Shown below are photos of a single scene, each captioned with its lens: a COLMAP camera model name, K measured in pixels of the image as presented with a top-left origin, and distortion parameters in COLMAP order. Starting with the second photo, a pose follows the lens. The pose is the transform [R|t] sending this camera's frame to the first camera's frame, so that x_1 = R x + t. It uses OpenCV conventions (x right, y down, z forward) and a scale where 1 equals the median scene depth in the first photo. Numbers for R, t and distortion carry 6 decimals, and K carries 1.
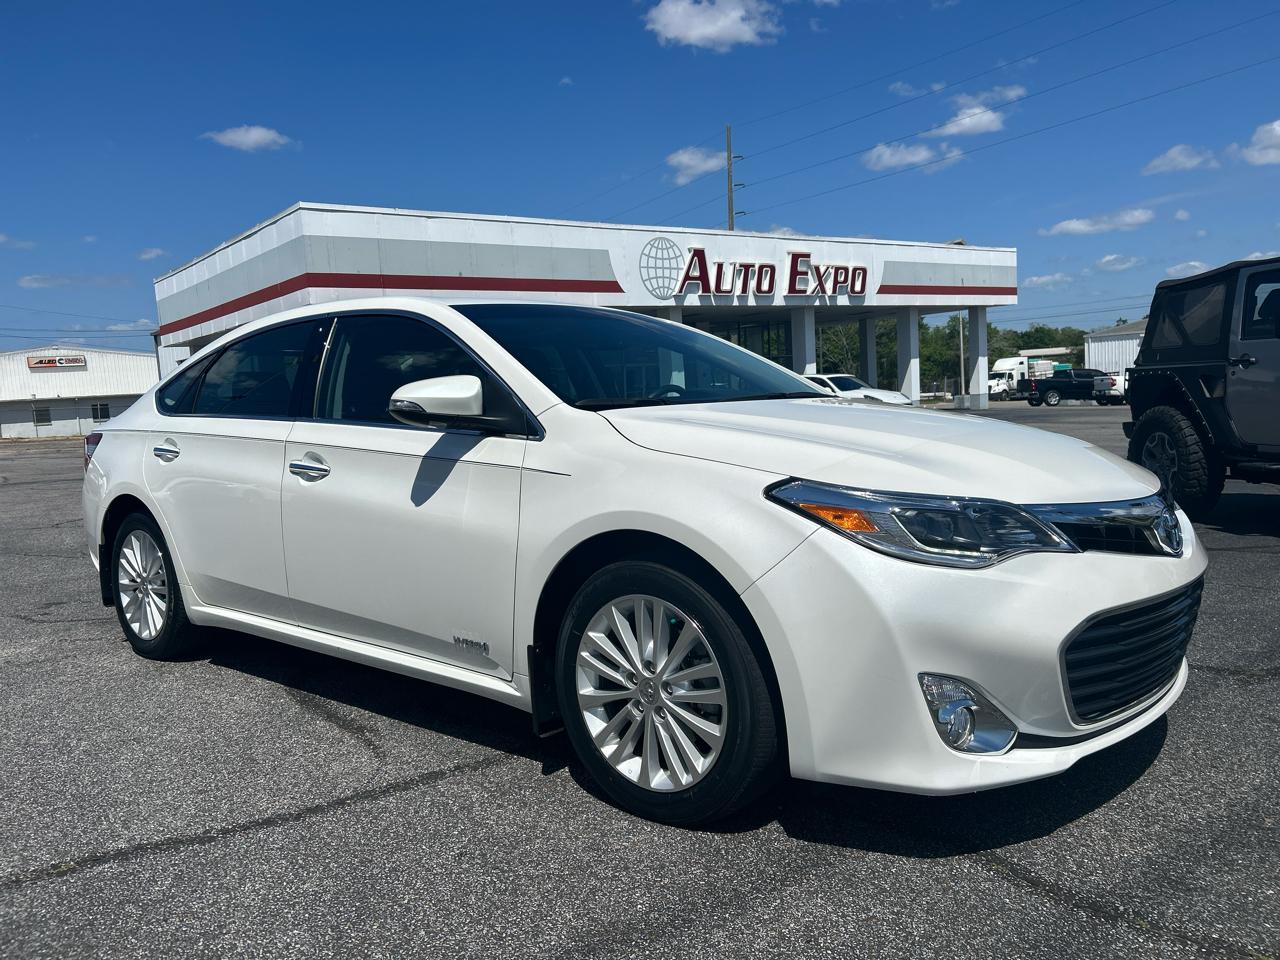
lens RADIAL K [[977.3, 0, 637.3], [0, 977.3, 465.5], [0, 0, 1]] dist [-0.006894, -0.002479]
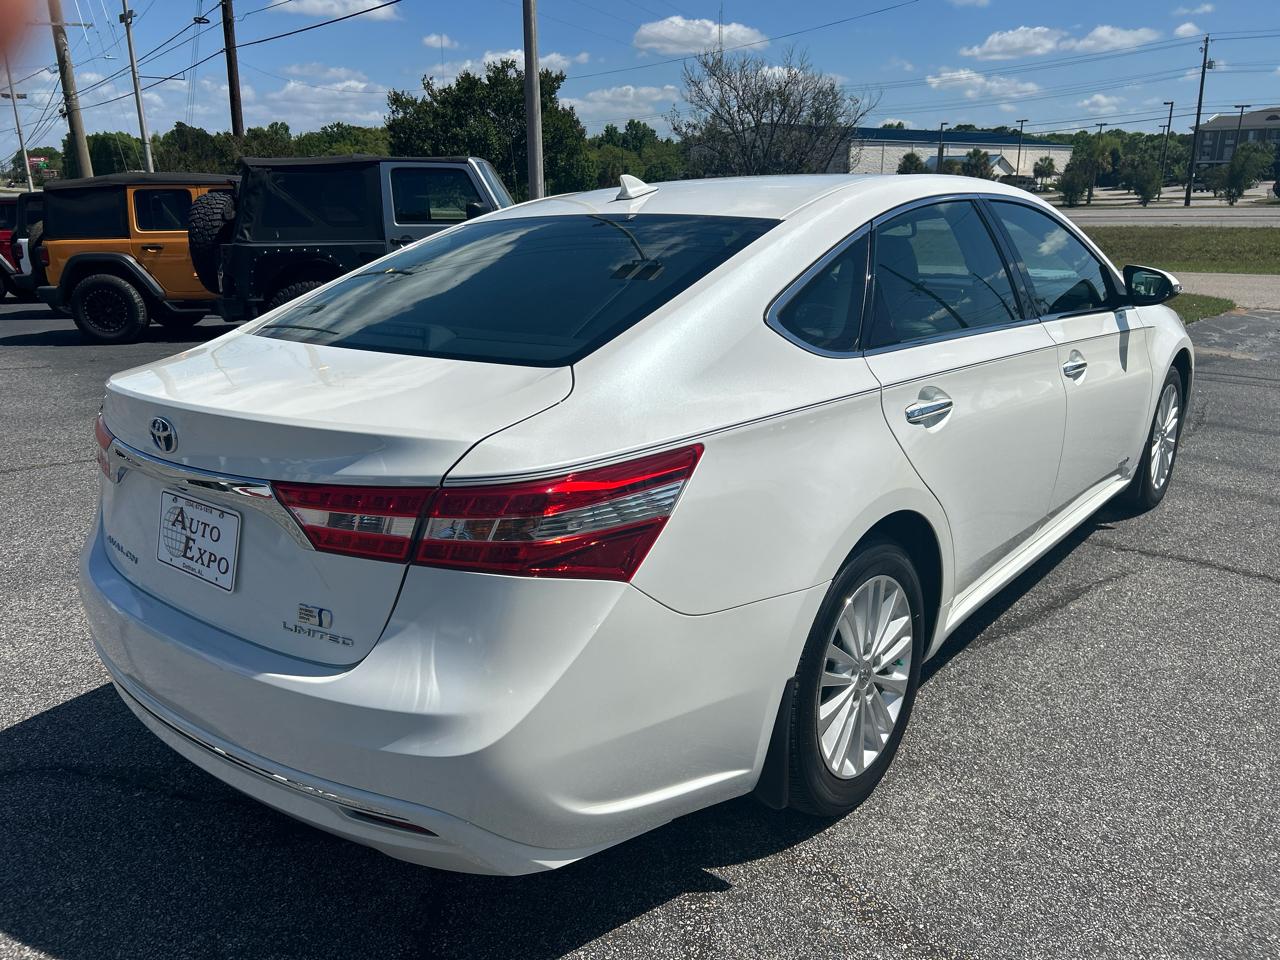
lens RADIAL K [[957.3, 0, 650.6], [0, 957.3, 482.2], [0, 0, 1]] dist [0.055035, -0.066114]
pose [[-0.037293, -0.234837, 0.971319, -0.141311], [0.084158, 0.967804, 0.237218, -0.016438], [-0.995754, 0.090591, -0.016329, 0.159887]]
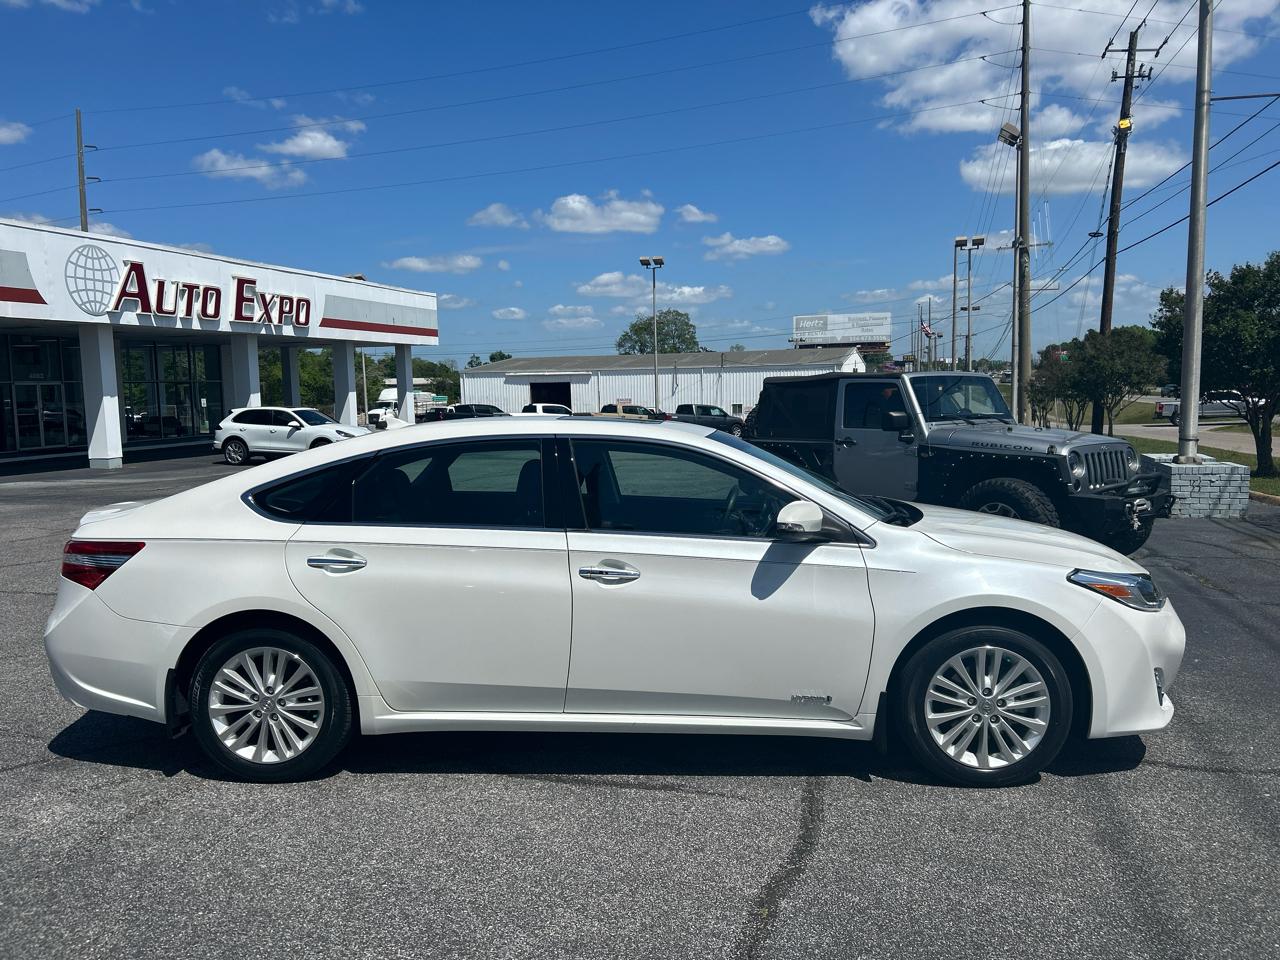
lens RADIAL K [[957.3, 0, 650.6], [0, 957.3, 482.2], [0, 0, 1]] dist [0.055035, -0.066114]
pose [[0.788333, -0.016607, 0.615024, -0.111218], [0.019108, 0.999814, 0.002505, -0.012039], [-0.614952, 0.009777, 0.788504, 0.007204]]
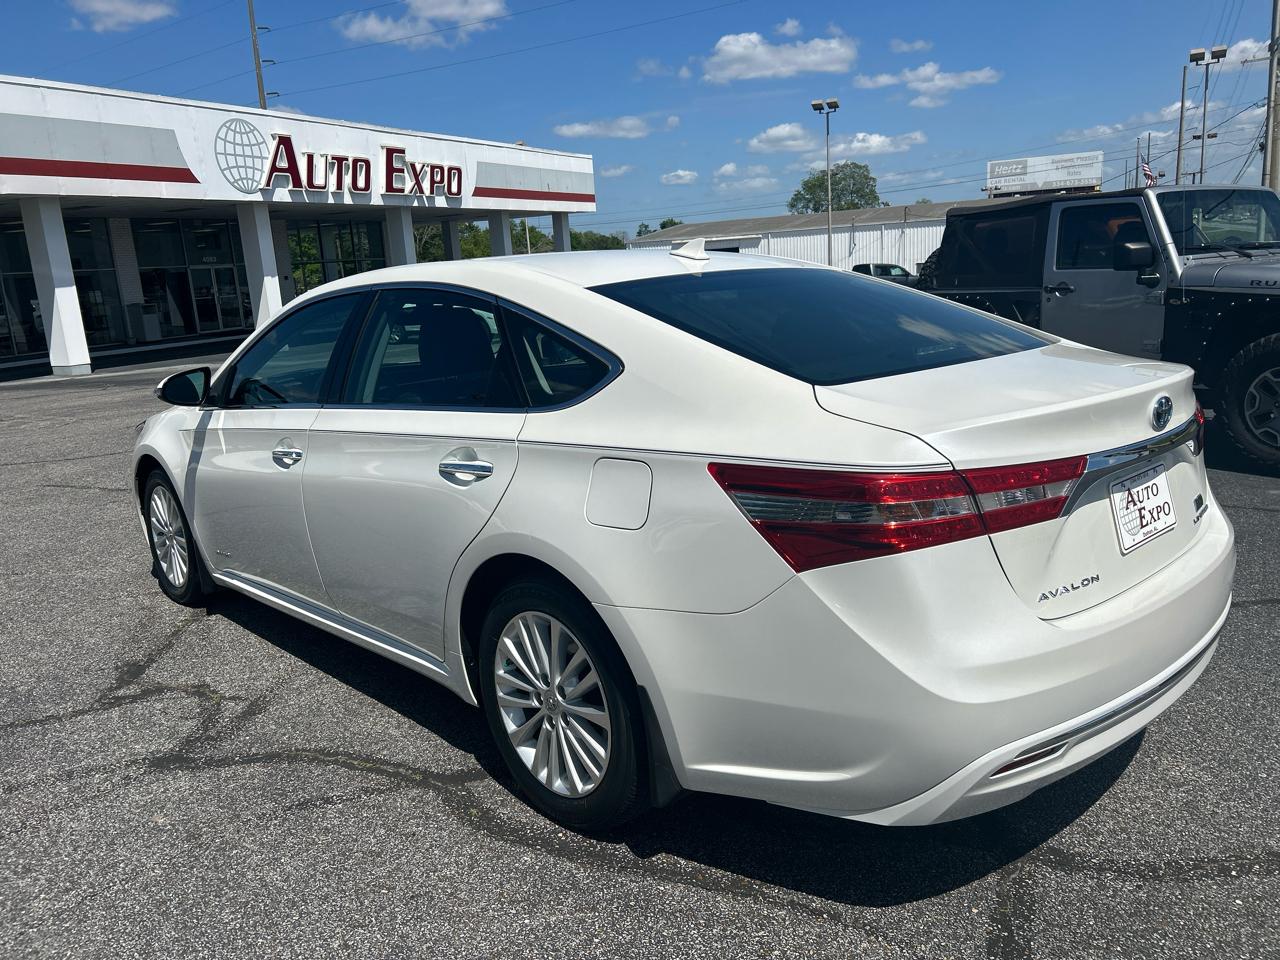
lens RADIAL K [[957.3, 0, 650.6], [0, 957.3, 482.2], [0, 0, 1]] dist [0.055035, -0.066114]
pose [[0.885761, -0.097226, 0.453843, -0.067613], [0.042293, 0.990653, 0.129683, -0.011127], [-0.462210, -0.095674, 0.881594, 0.049010]]
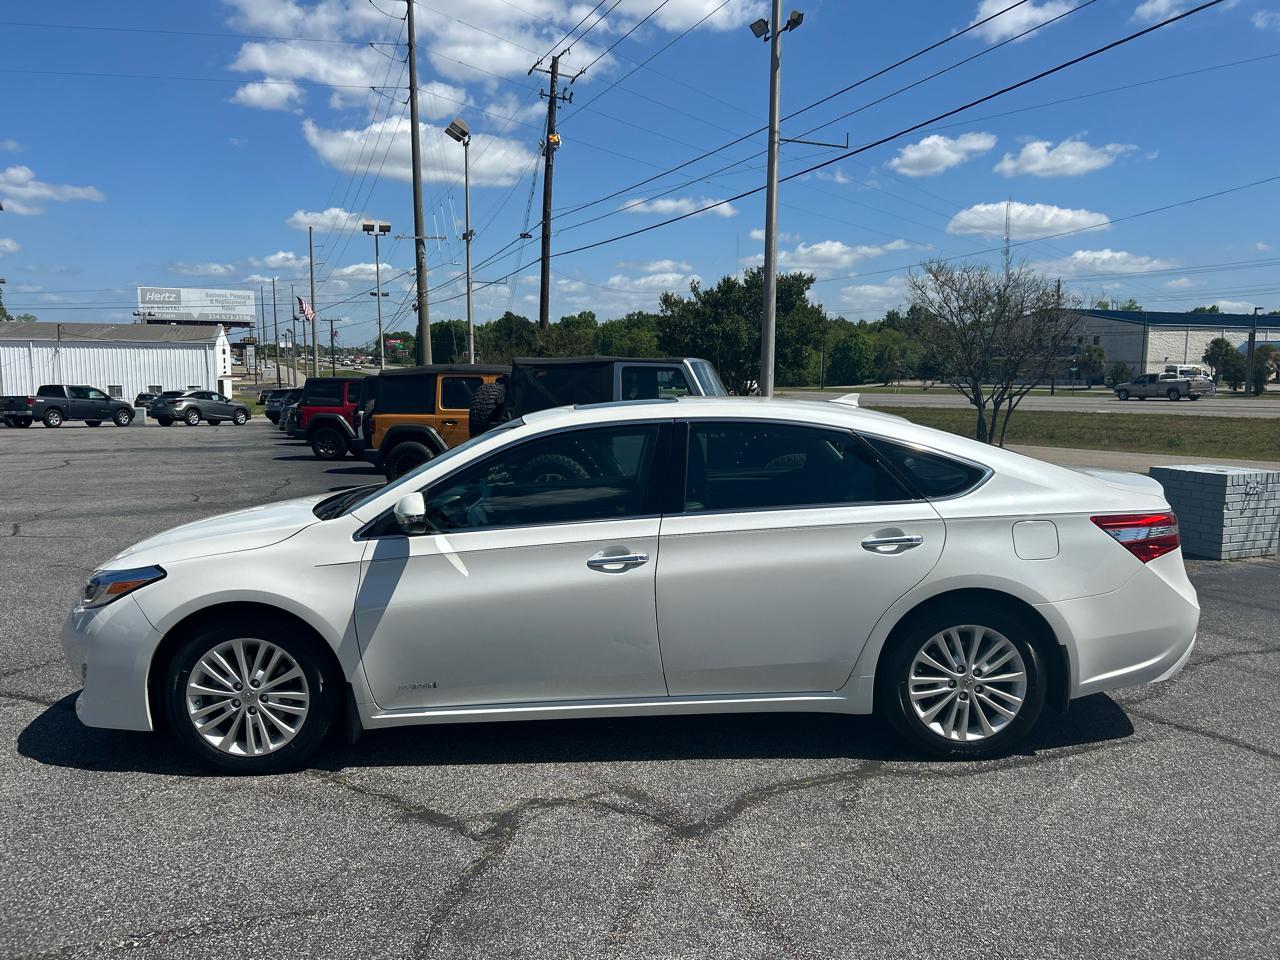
lens RADIAL K [[957.3, 0, 650.6], [0, 957.3, 482.2], [0, 0, 1]] dist [0.055035, -0.066114]
pose [[0.242936, -0.054127, 0.968531, -0.175299], [0.053561, 0.997667, 0.042320, -0.017139], [-0.968563, 0.041594, 0.245268, 0.131614]]
